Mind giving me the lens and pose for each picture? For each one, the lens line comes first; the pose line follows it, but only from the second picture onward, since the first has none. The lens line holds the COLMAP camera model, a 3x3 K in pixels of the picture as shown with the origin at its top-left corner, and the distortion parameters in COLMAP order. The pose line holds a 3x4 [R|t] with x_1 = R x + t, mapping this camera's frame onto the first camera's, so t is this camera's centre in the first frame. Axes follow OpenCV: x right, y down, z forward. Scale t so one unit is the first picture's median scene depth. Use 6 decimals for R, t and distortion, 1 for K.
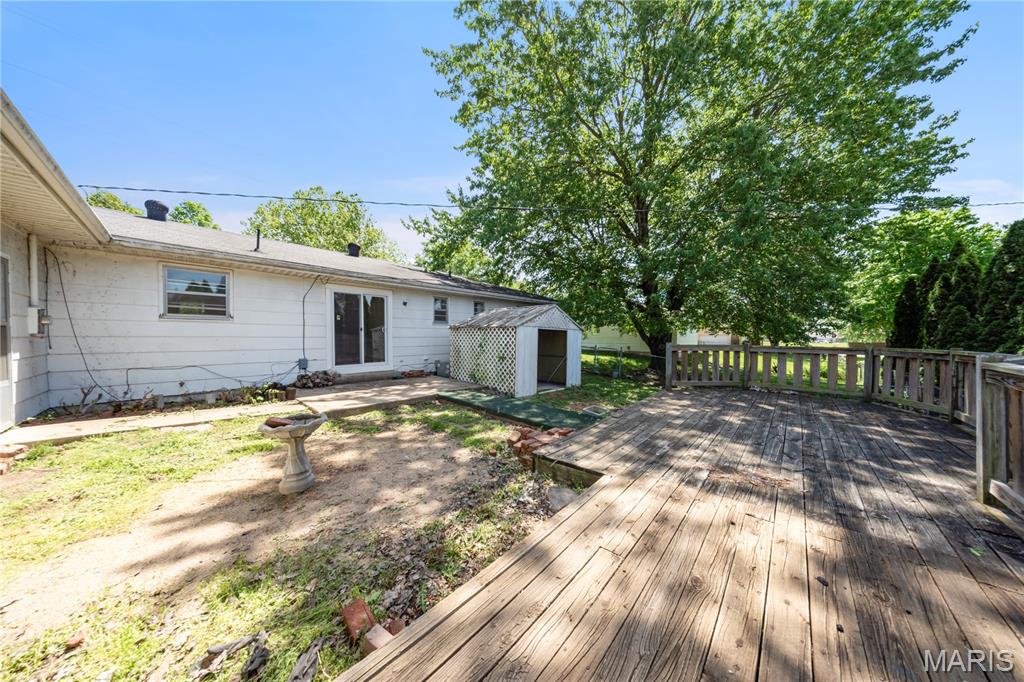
lens RADIAL K [[312.9, 0, 497.8], [0, 312.9, 340.1], [0, 0, 1]] dist [0.002433, -0.000466]
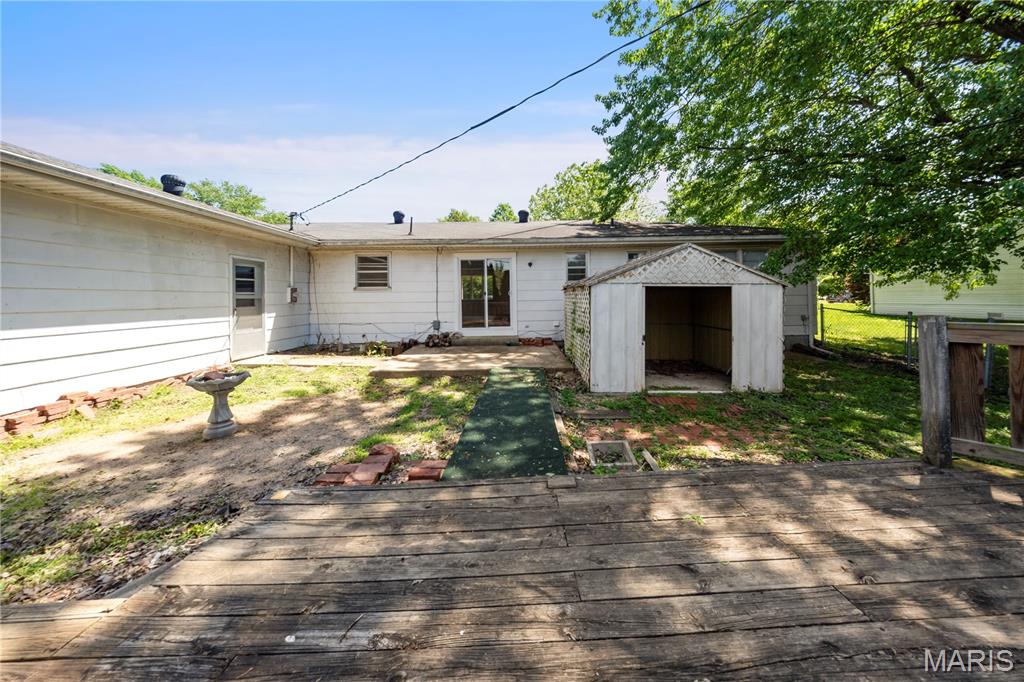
lens RADIAL K [[312.9, 0, 505.6], [0, 312.9, 295.1], [0, 0, 1]] dist [0.002433, -0.000466]
pose [[0.698400, -0.018600, -0.715466, 0.395292], [0.007507, 0.999798, -0.018664, -0.011157], [0.715668, 0.007664, 0.698398, 0.383270]]
